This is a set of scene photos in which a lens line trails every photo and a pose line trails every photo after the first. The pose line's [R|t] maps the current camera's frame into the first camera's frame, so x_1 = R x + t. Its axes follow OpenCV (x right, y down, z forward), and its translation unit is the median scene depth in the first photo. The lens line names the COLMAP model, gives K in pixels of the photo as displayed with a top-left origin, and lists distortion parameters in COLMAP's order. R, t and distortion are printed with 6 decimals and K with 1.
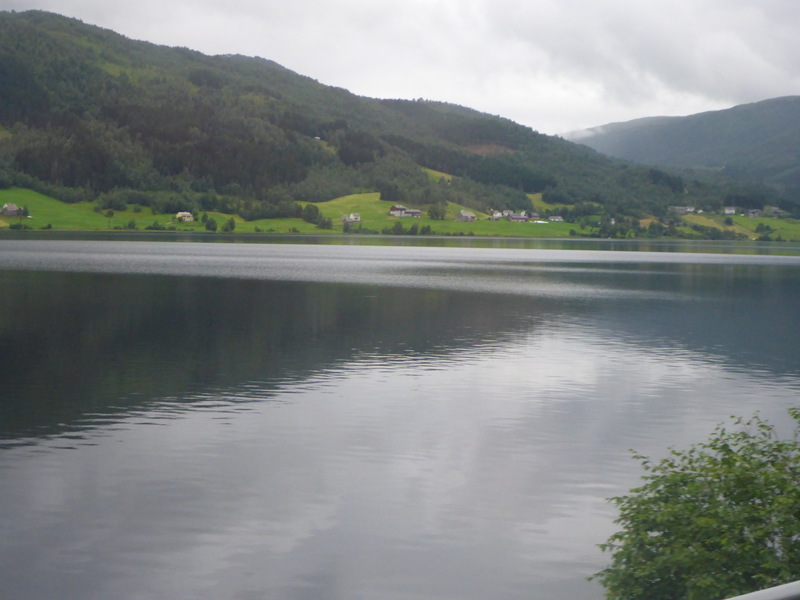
lens RADIAL K [[1333.3, 0, 400.0], [0, 1333.3, 300.0], [0, 0, 1]] dist [0.028447, -0.803786]
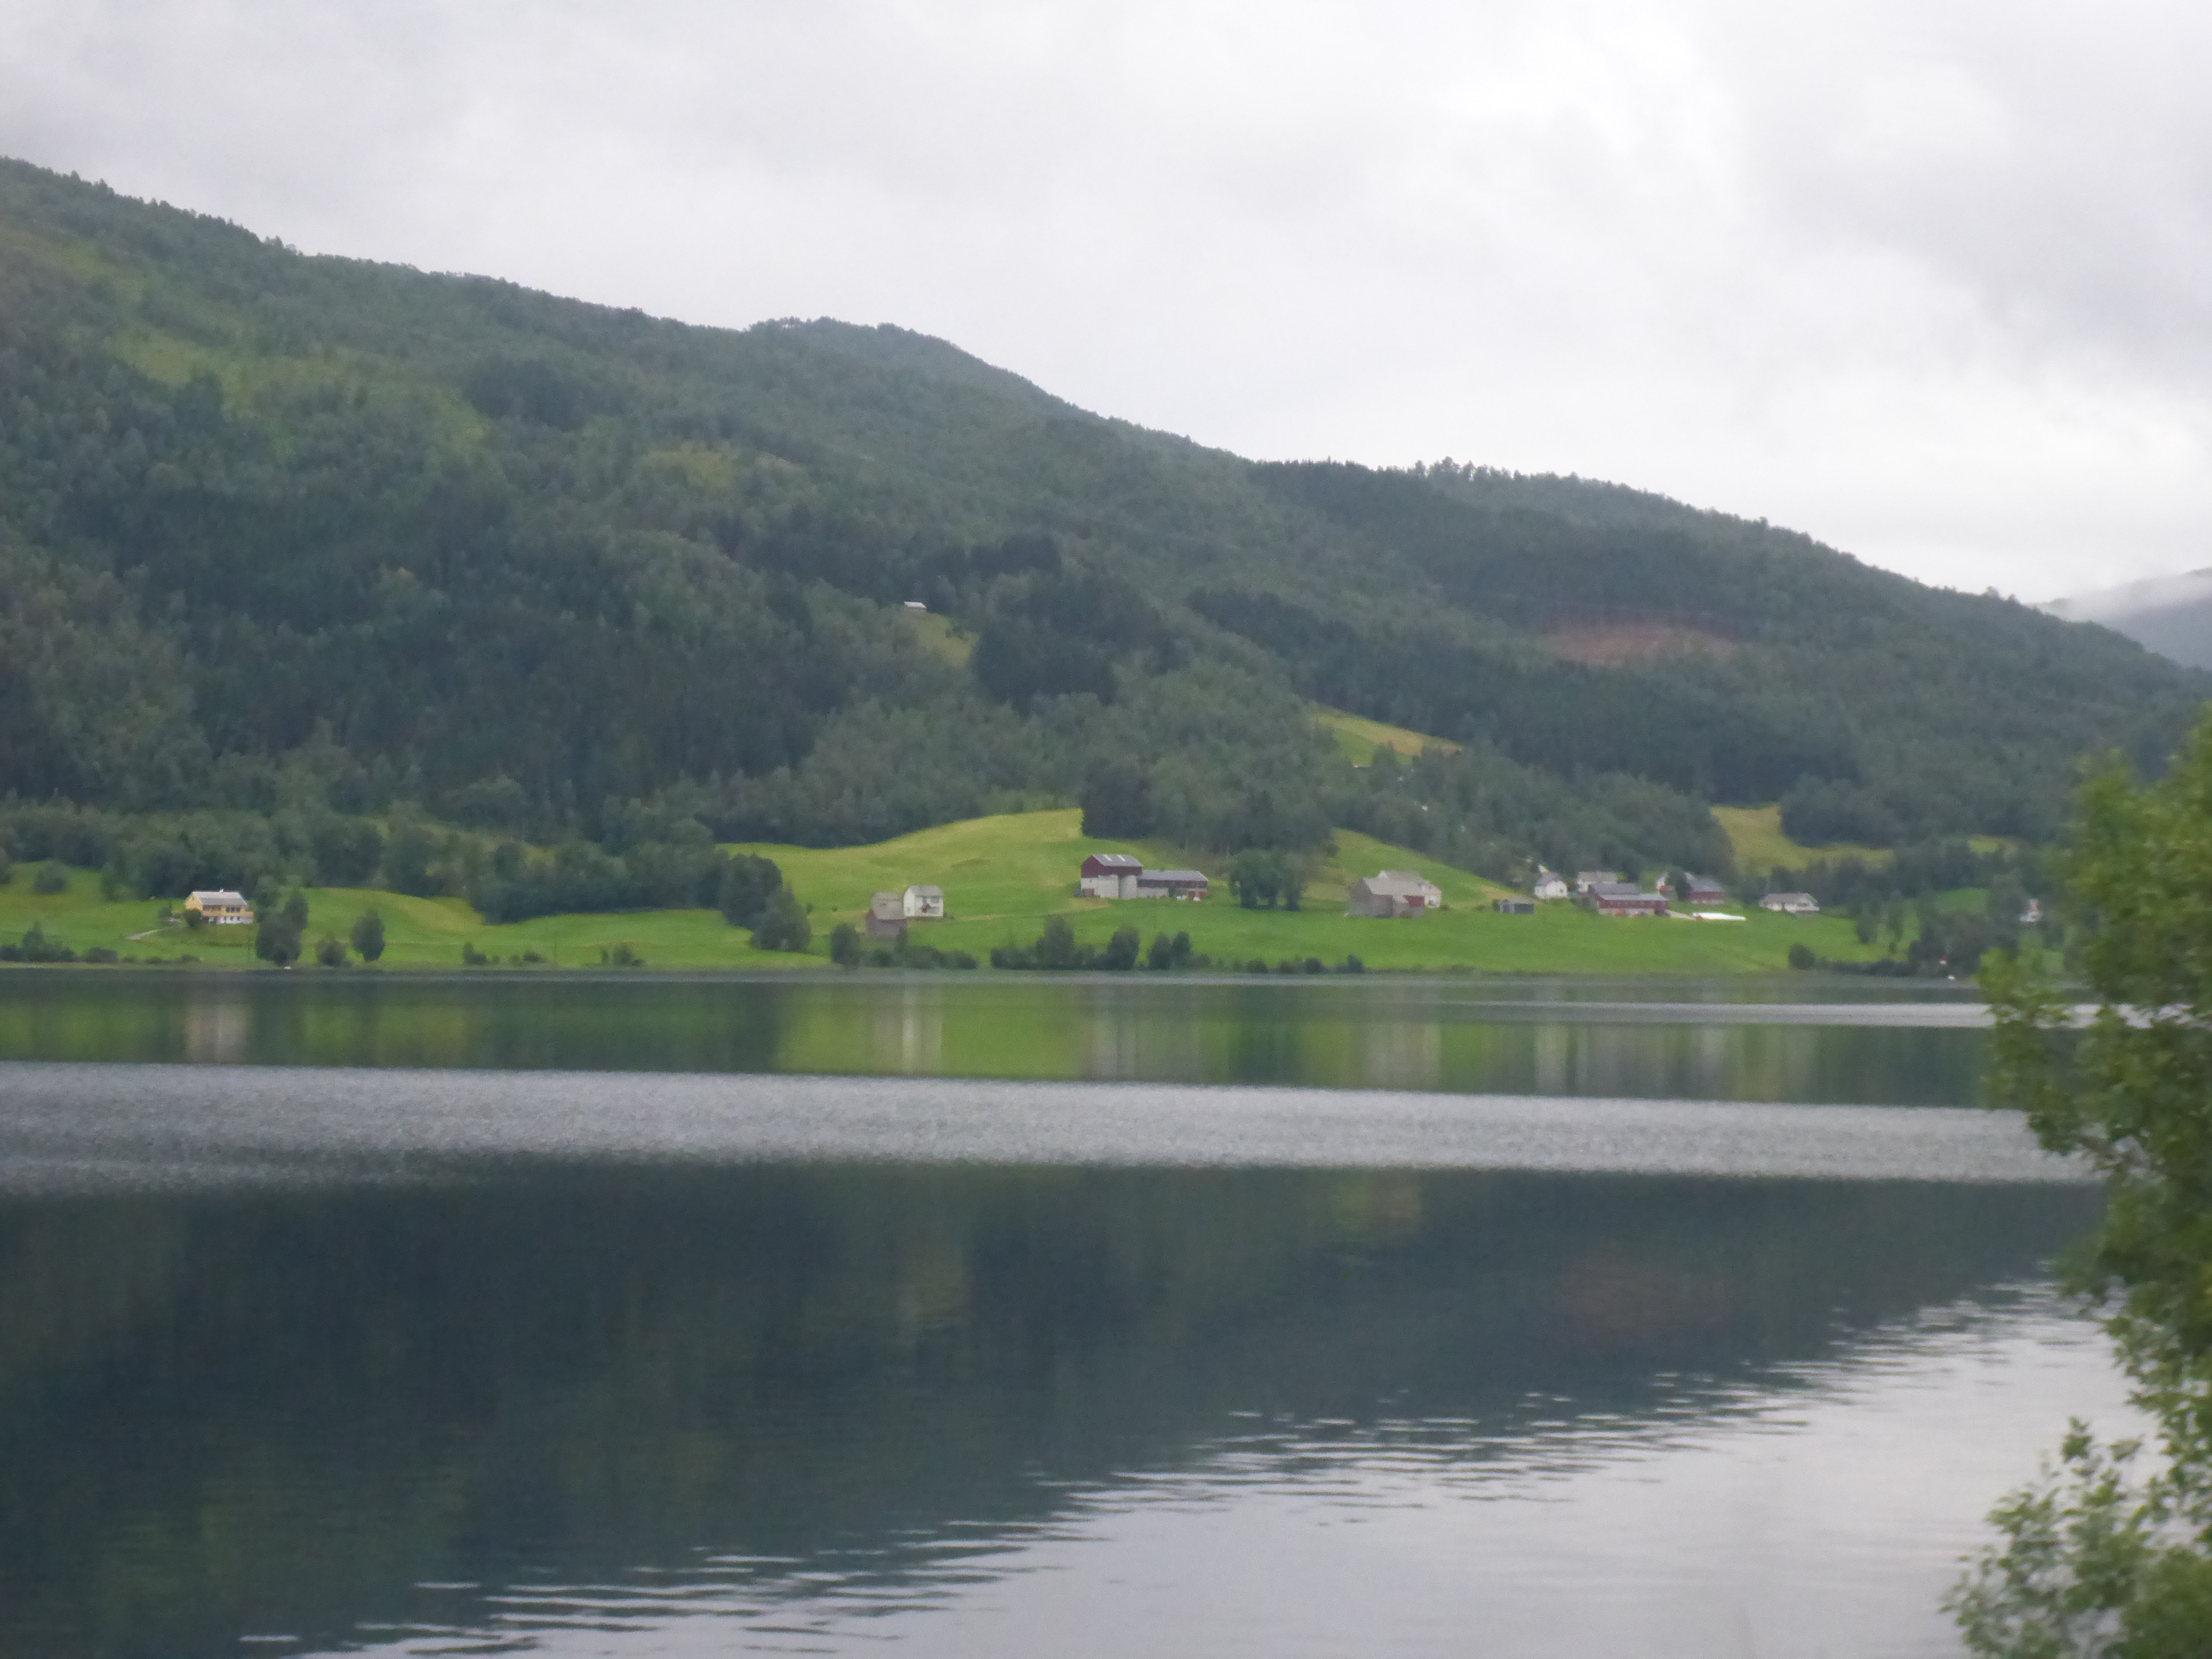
lens RADIAL K [[4751.2, 0, 1106.0], [0, 4751.2, 829.5], [0, 0, 1]] dist [0.415674, -4.956154]
pose [[0.994307, -0.011732, -0.105903, 0.078997], [0.003281, 0.996820, -0.079623, -0.003239], [0.106500, 0.078822, 0.991184, 0.086042]]
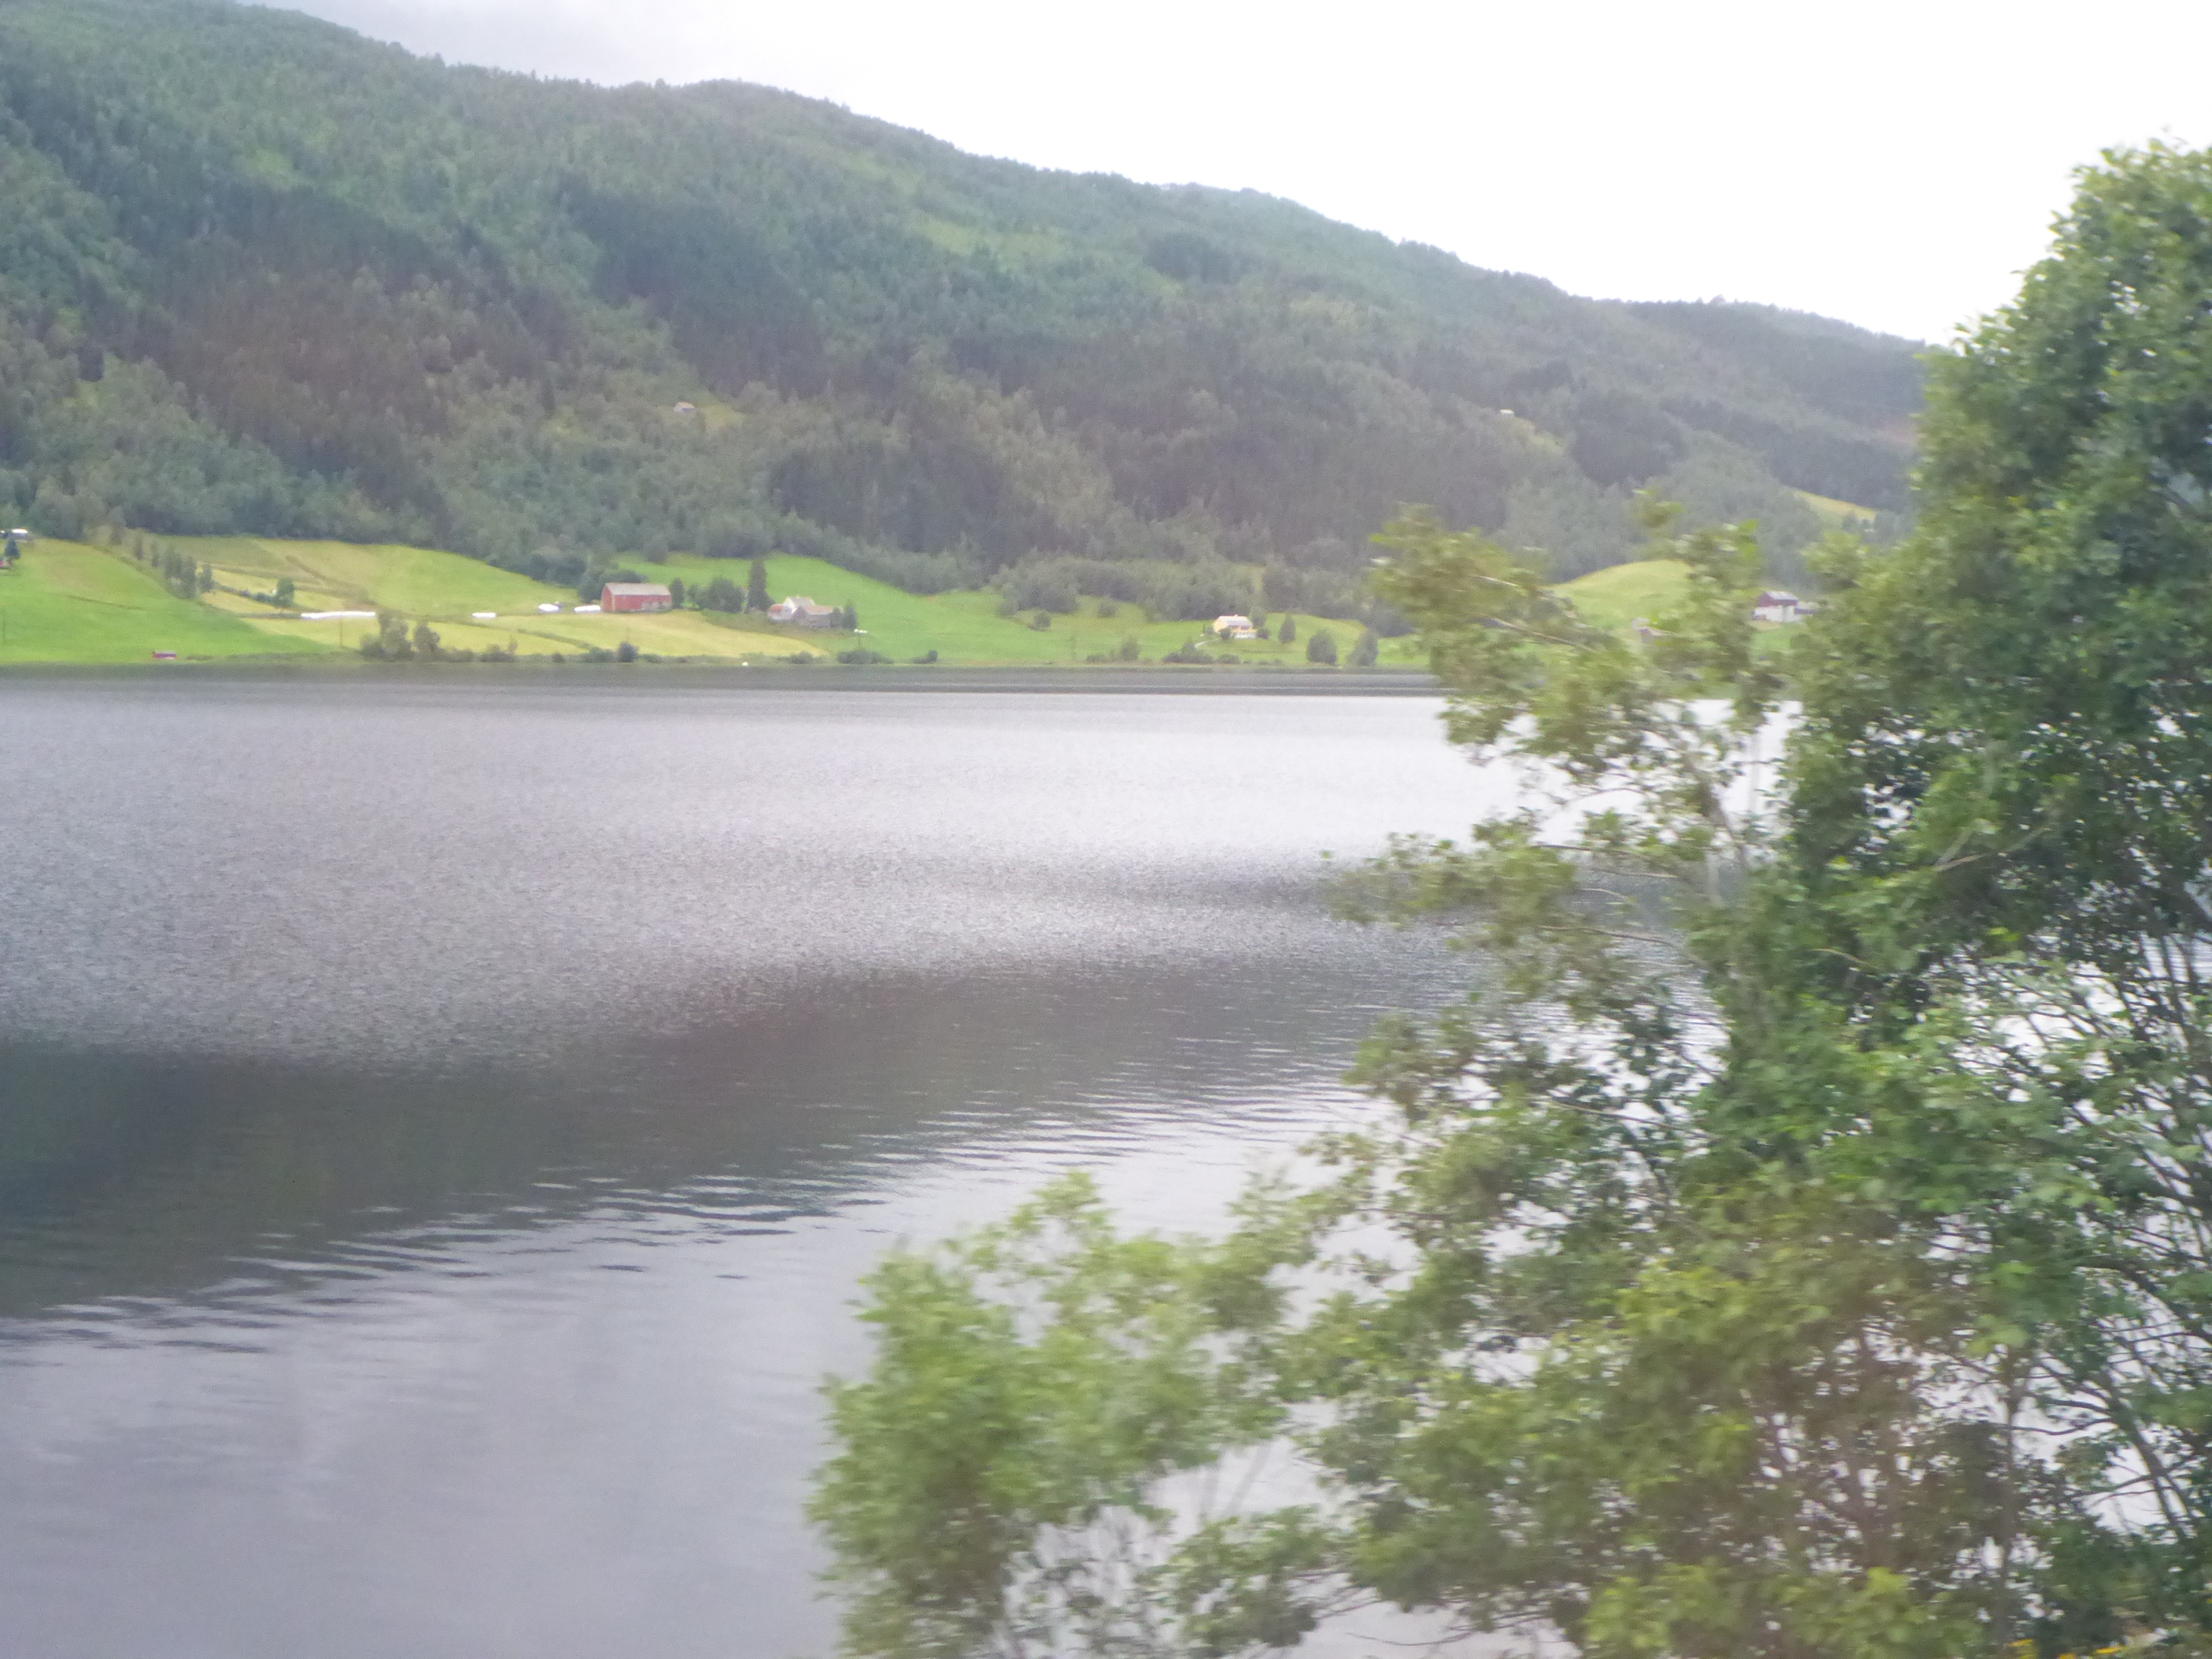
lens RADIAL K [[3686.6, 0, 1106.0], [0, 3686.6, 829.5], [0, 0, 1]] dist [0.028447, -0.803786]
pose [[0.993379, -0.001995, -0.114866, -0.058764], [0.001365, 0.999984, -0.005564, 0.000817], [0.114876, 0.005370, 0.993365, -0.039931]]
